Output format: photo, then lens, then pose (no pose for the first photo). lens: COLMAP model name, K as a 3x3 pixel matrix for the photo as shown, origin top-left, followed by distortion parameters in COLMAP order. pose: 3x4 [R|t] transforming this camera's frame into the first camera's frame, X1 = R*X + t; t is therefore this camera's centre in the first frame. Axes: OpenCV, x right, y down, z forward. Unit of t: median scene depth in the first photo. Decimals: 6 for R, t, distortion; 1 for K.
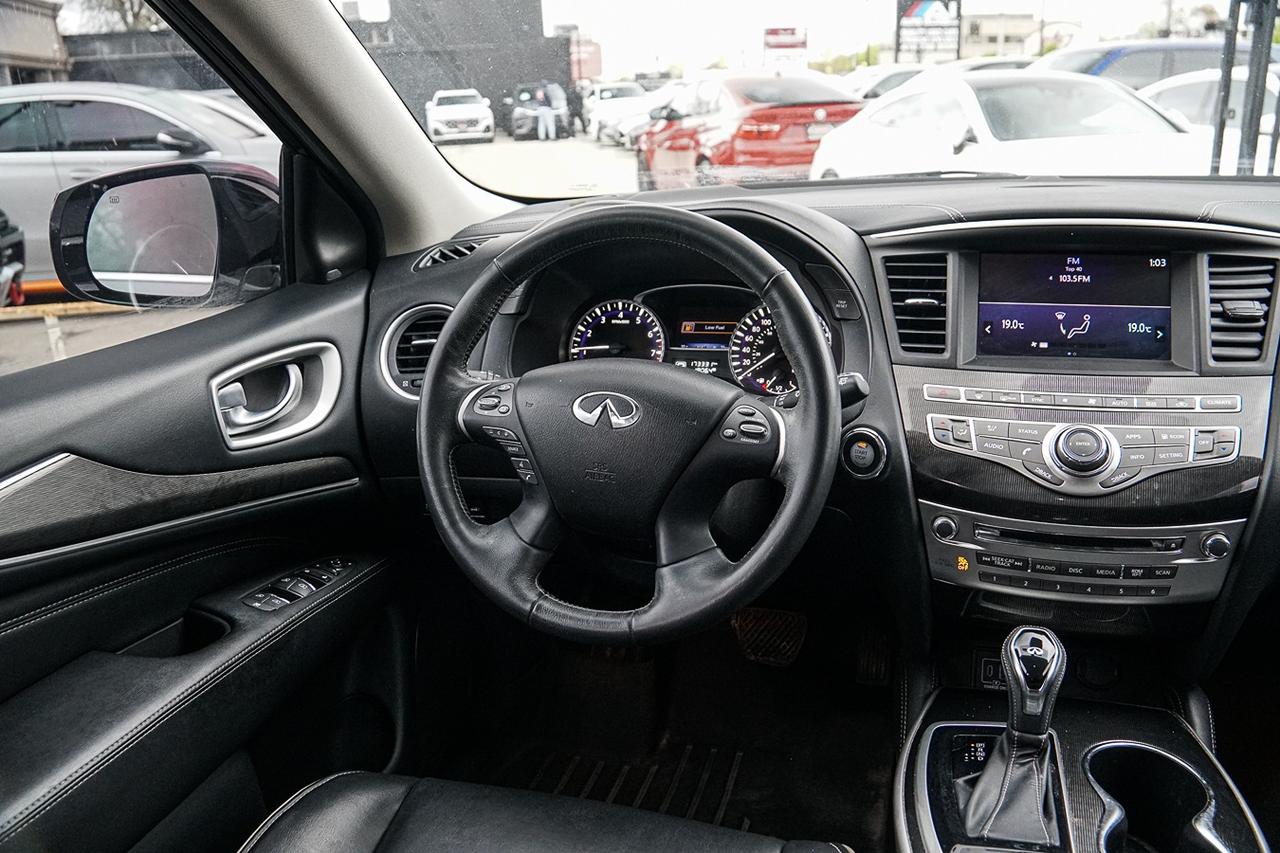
lens RADIAL K [[1020.6, 0, 640.0], [0, 1020.6, 426.5], [0, 0, 1]] dist [-0.138647, 0.125655]
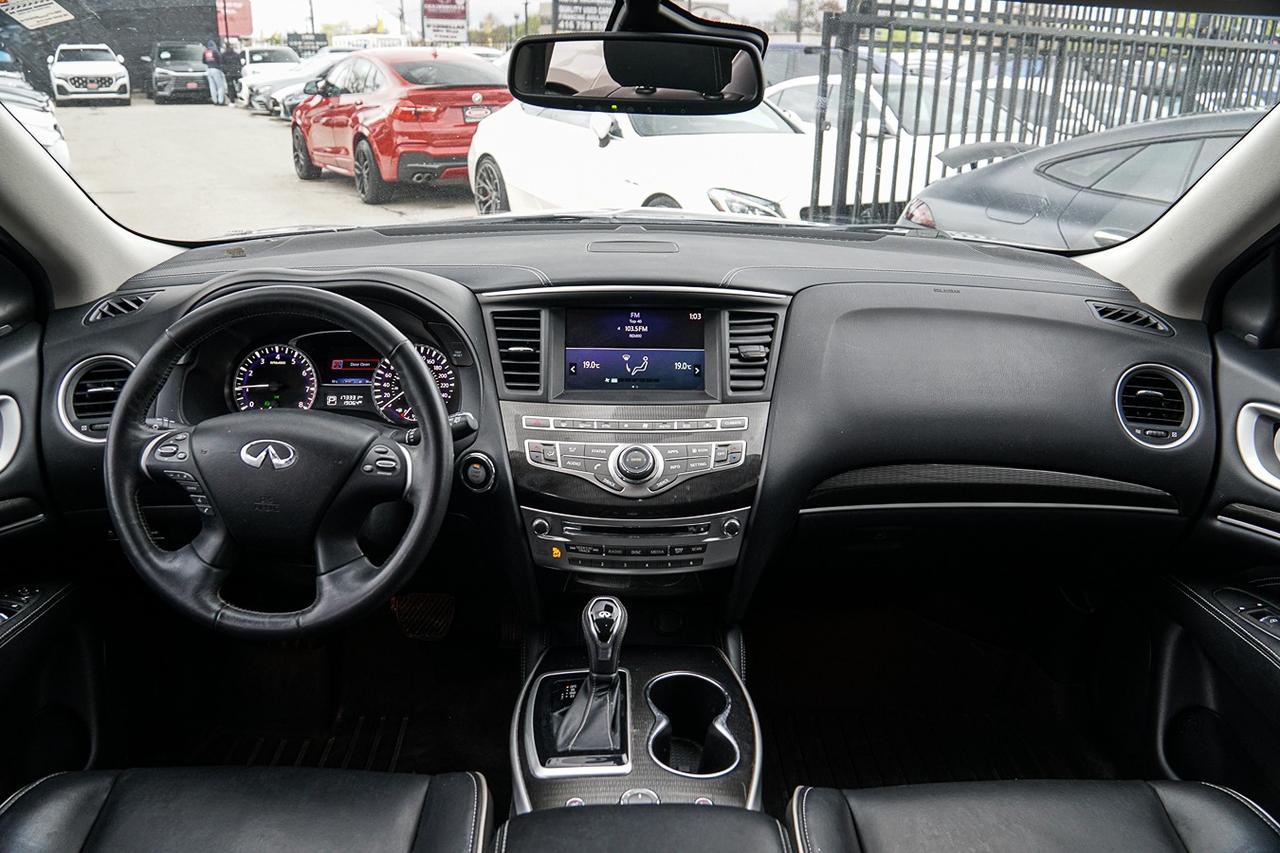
lens RADIAL K [[1020.6, 0, 640.0], [0, 1020.6, 426.5], [0, 0, 1]] dist [-0.138647, 0.125655]
pose [[0.948791, -0.049792, 0.311955, 0.016185], [0.040491, 0.998523, 0.036226, -0.073002], [-0.313298, -0.021740, 0.949406, -0.301149]]
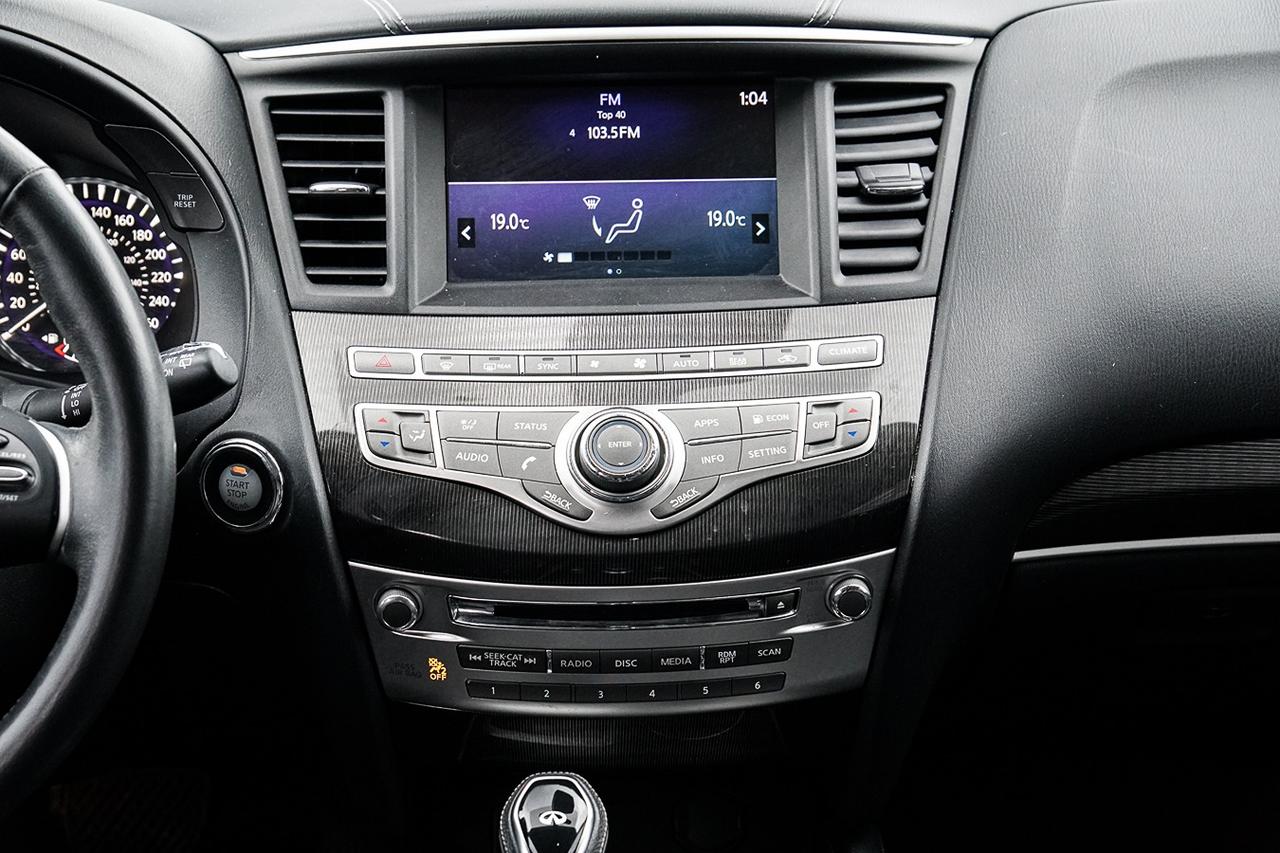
lens RADIAL K [[2223.5, 0, 640.0], [0, 2223.5, 426.5], [0, 0, 1]] dist [0.275373, 0.167203]
pose [[0.947984, -0.084654, 0.306856, 0.058952], [0.066848, 0.995436, 0.068100, -0.074268], [-0.311221, -0.044045, 0.949316, -0.205270]]
